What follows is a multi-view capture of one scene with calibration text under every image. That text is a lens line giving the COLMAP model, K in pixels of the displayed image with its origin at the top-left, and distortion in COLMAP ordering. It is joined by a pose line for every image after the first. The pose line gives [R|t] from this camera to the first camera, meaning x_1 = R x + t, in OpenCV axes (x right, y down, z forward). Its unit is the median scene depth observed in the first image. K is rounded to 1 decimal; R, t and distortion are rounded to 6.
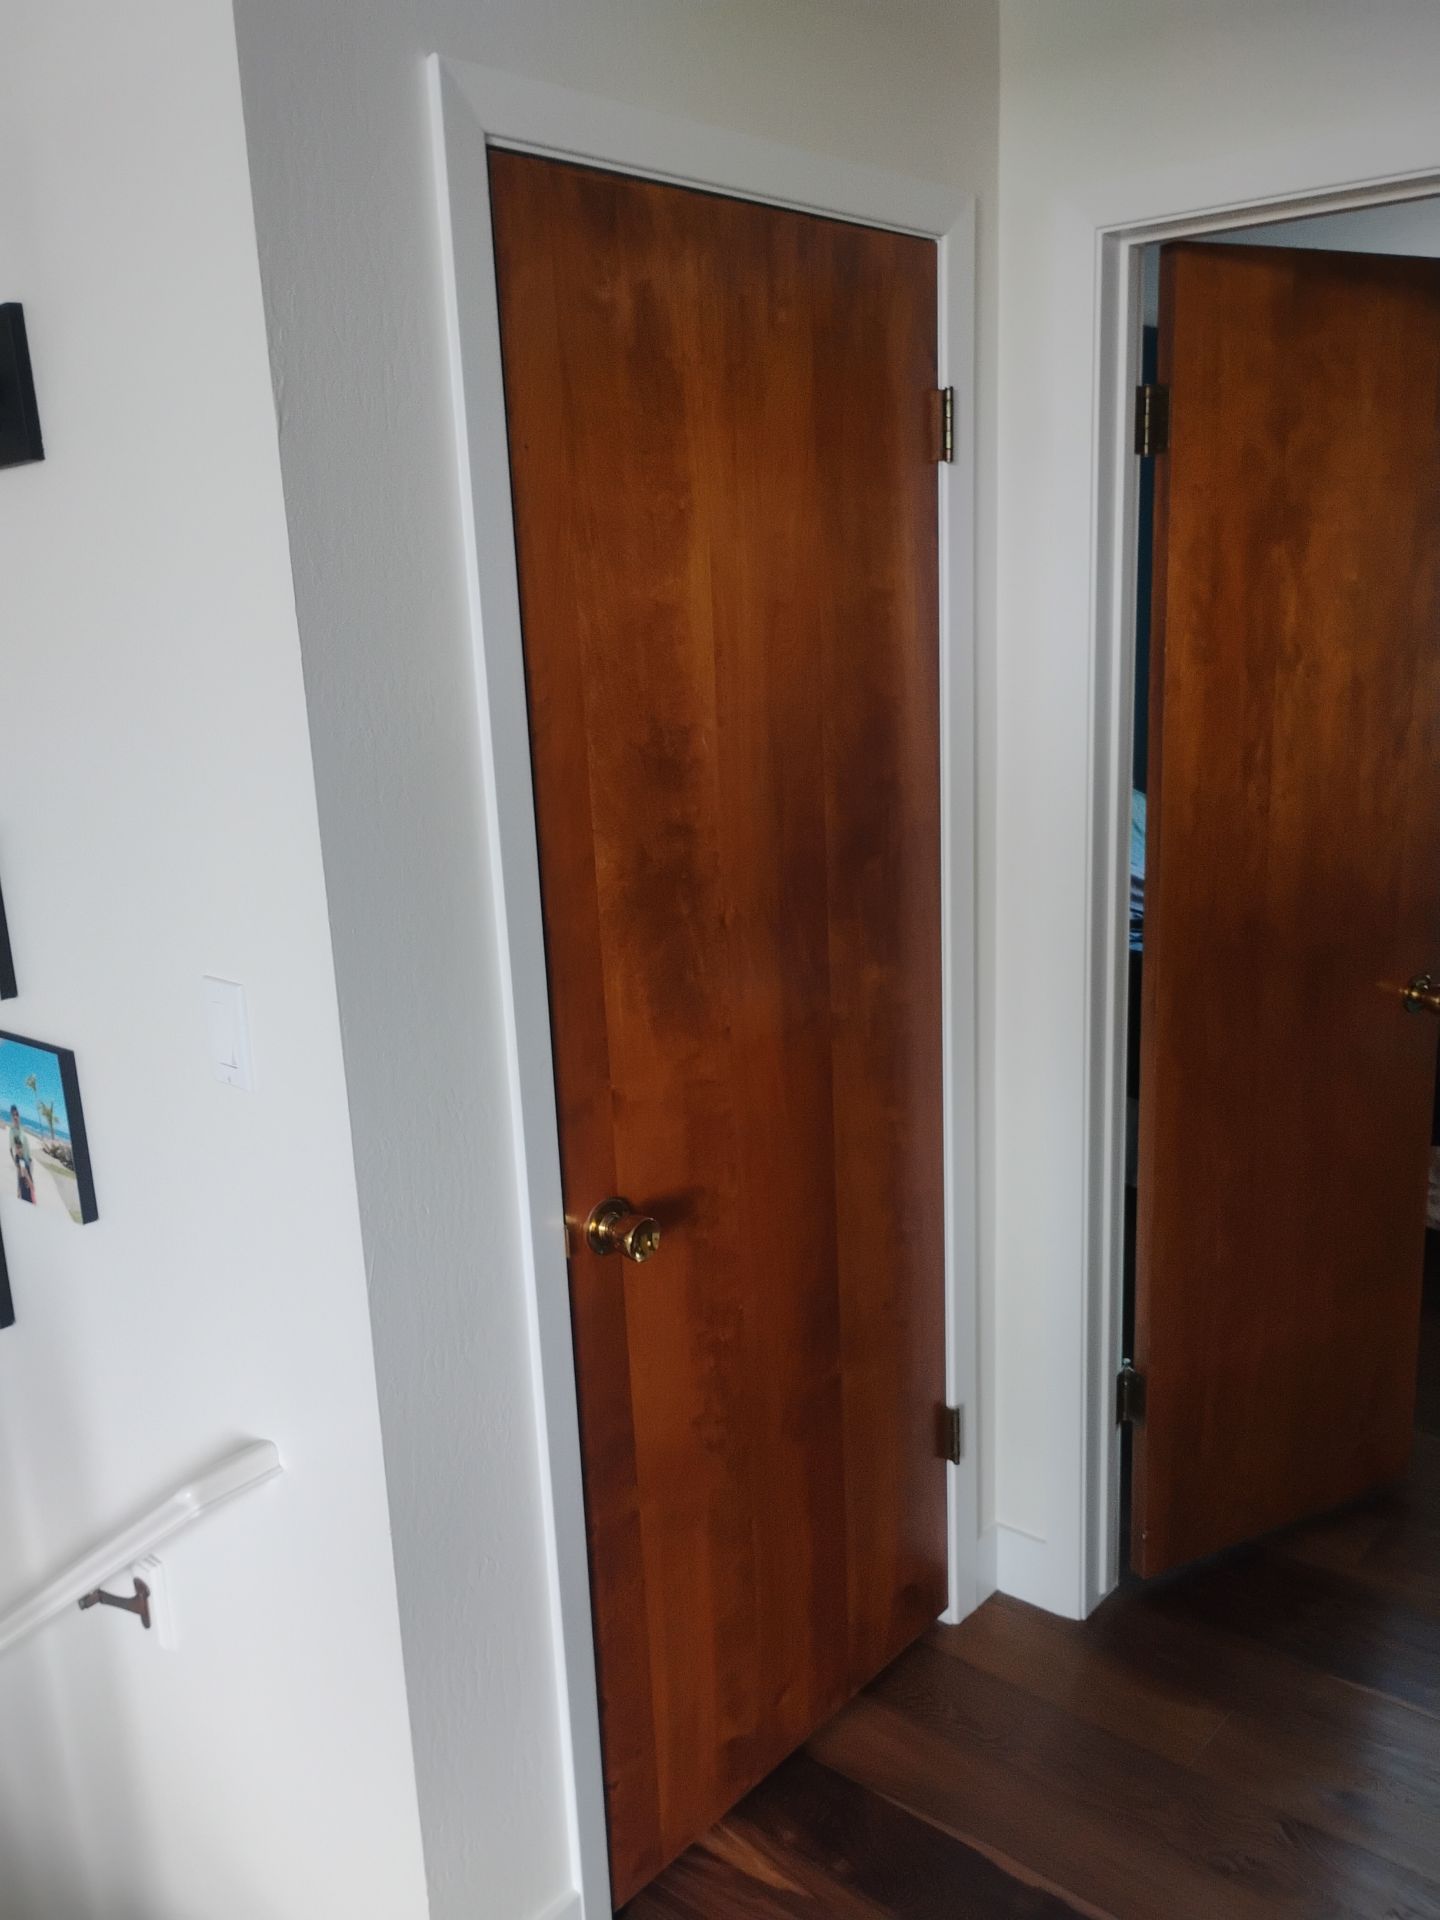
lens RADIAL K [[1521.8, 0, 720.0], [0, 1521.8, 960.0], [0, 0, 1]] dist [0.006881, -0.006400]
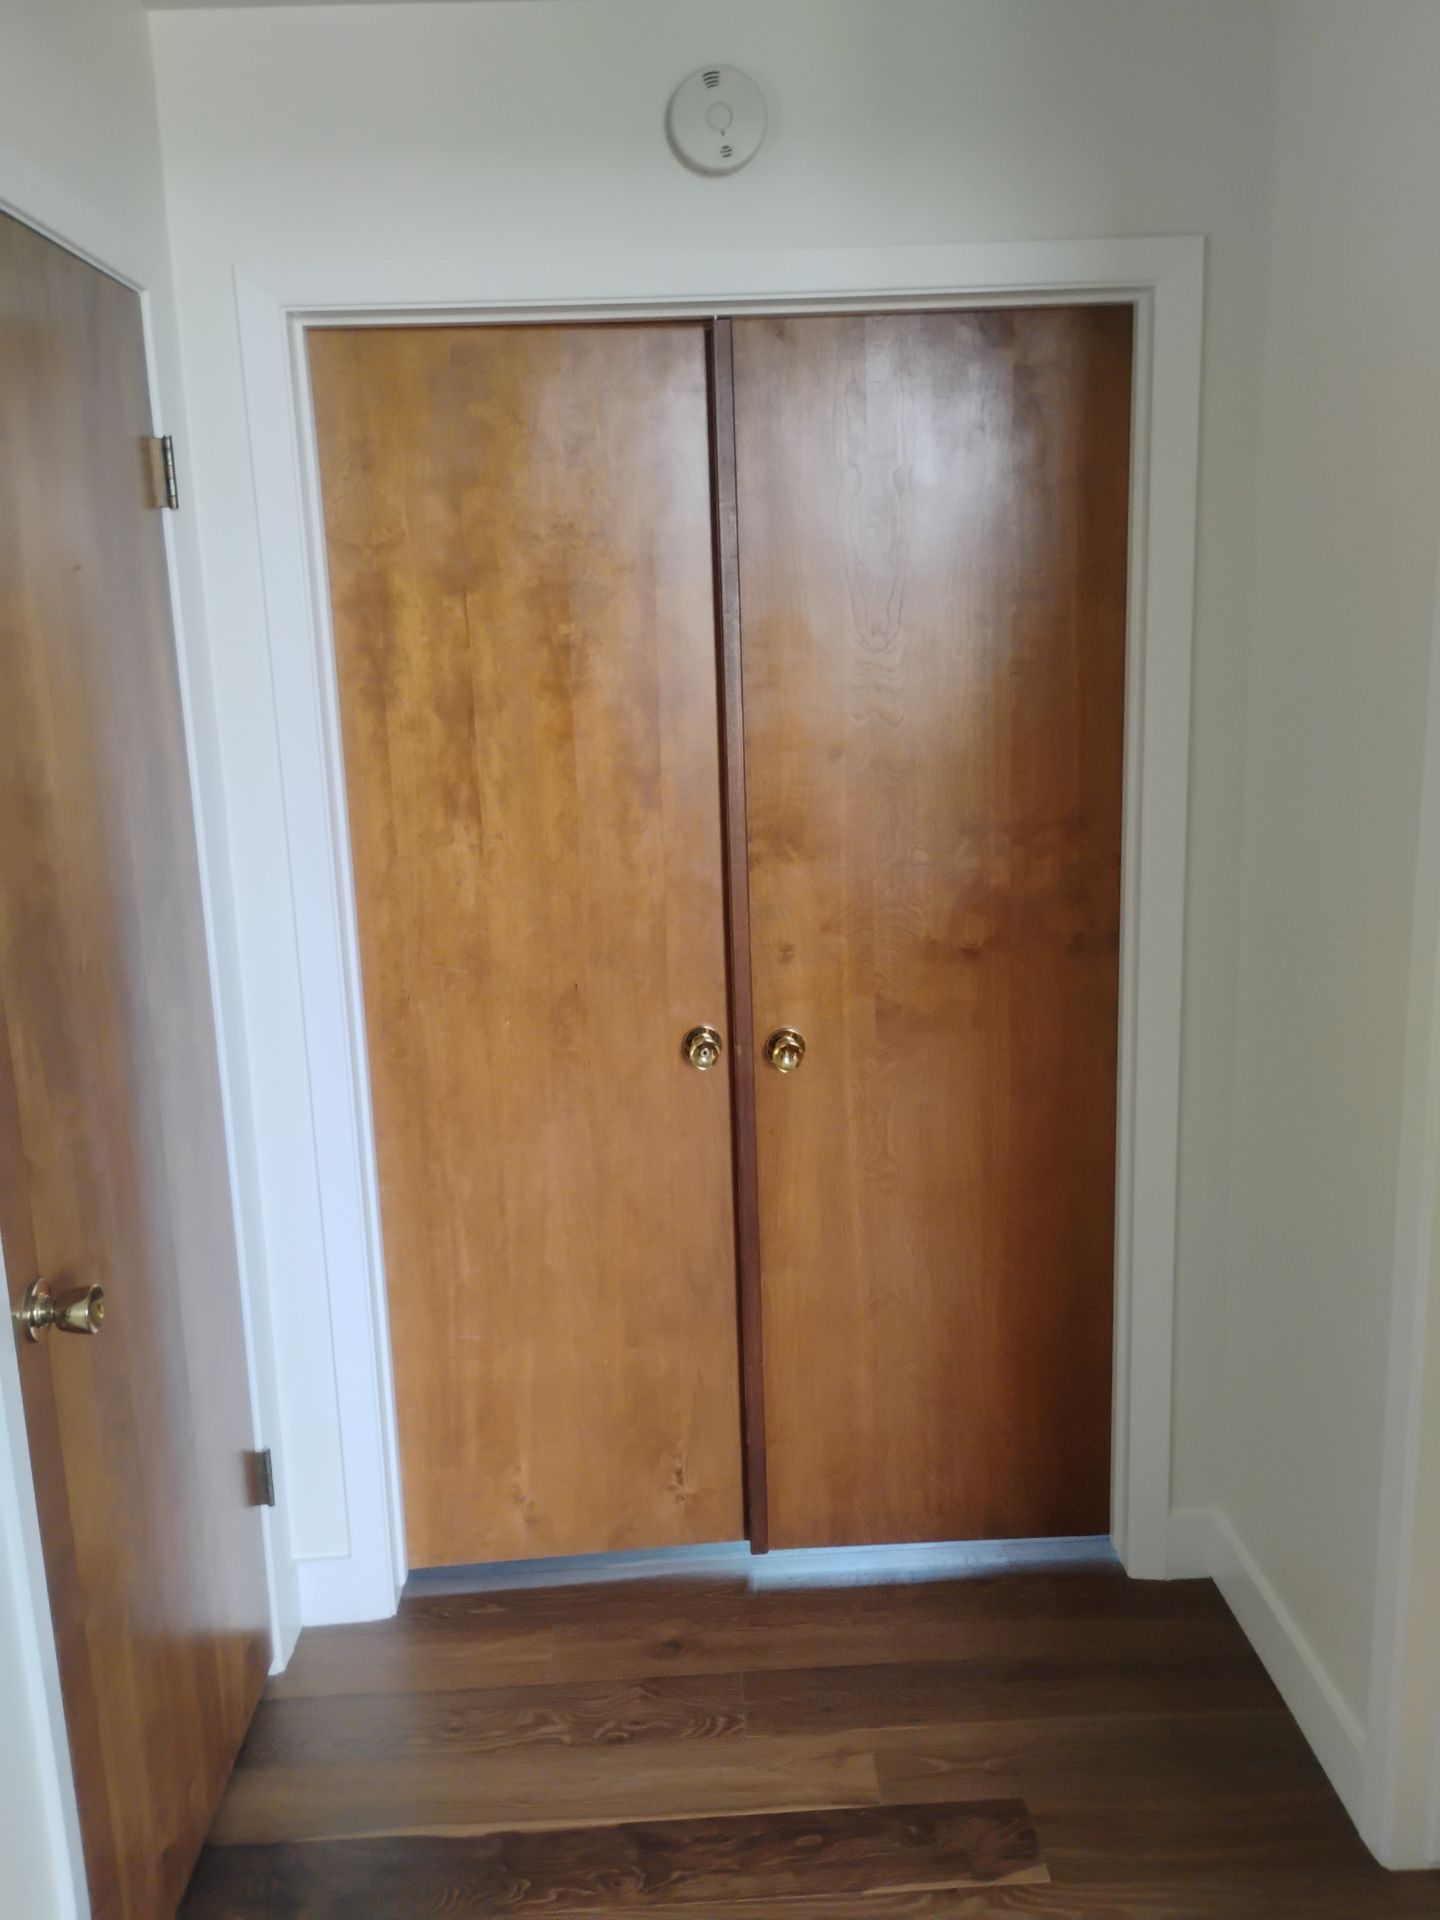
lens RADIAL K [[1521.8, 0, 720.0], [0, 1521.8, 960.0], [0, 0, 1]] dist [0.006881, -0.006400]
pose [[0.746903, -0.117845, 0.654407, -0.278854], [0.151702, 0.988414, 0.004848, 0.020705], [-0.647397, 0.095654, 0.756127, 0.024357]]
